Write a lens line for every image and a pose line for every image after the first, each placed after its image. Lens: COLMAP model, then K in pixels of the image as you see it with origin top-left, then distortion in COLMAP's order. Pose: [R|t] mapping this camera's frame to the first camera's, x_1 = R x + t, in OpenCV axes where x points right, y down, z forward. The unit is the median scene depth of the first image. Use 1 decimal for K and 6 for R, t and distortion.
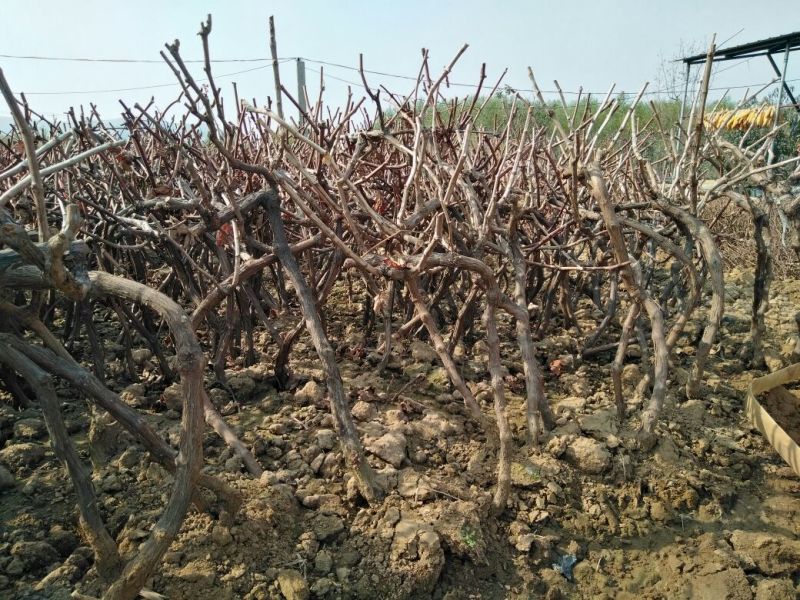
lens RADIAL K [[589.4, 0, 399.6], [0, 589.4, 301.3], [0, 0, 1]] dist [0.008518, 0.000598]
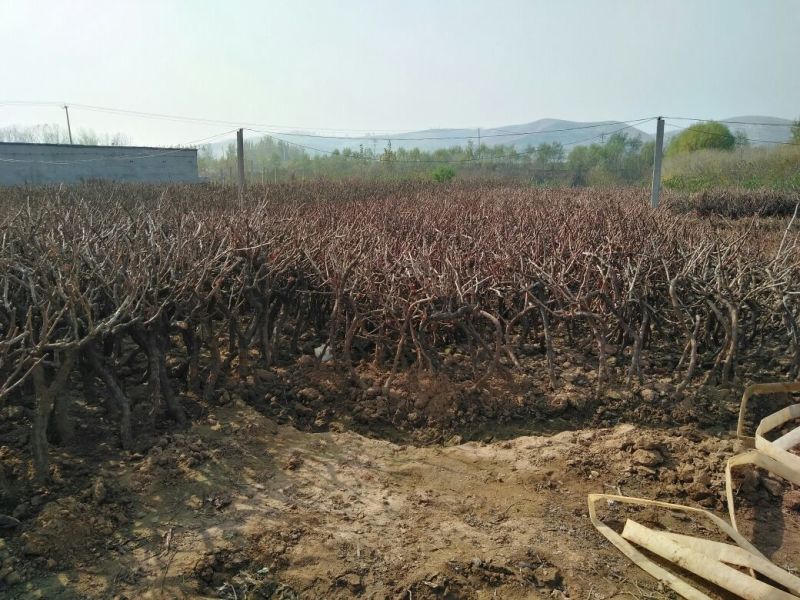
lens RADIAL K [[589.4, 0, 400.8], [0, 589.4, 301.6], [0, 0, 1]] dist [0.008518, 0.000598]
pose [[0.804040, 0.103847, -0.585437, 0.930116], [-0.104176, 0.994003, 0.033244, -0.119108], [0.585378, 0.034259, 0.810036, -1.737515]]
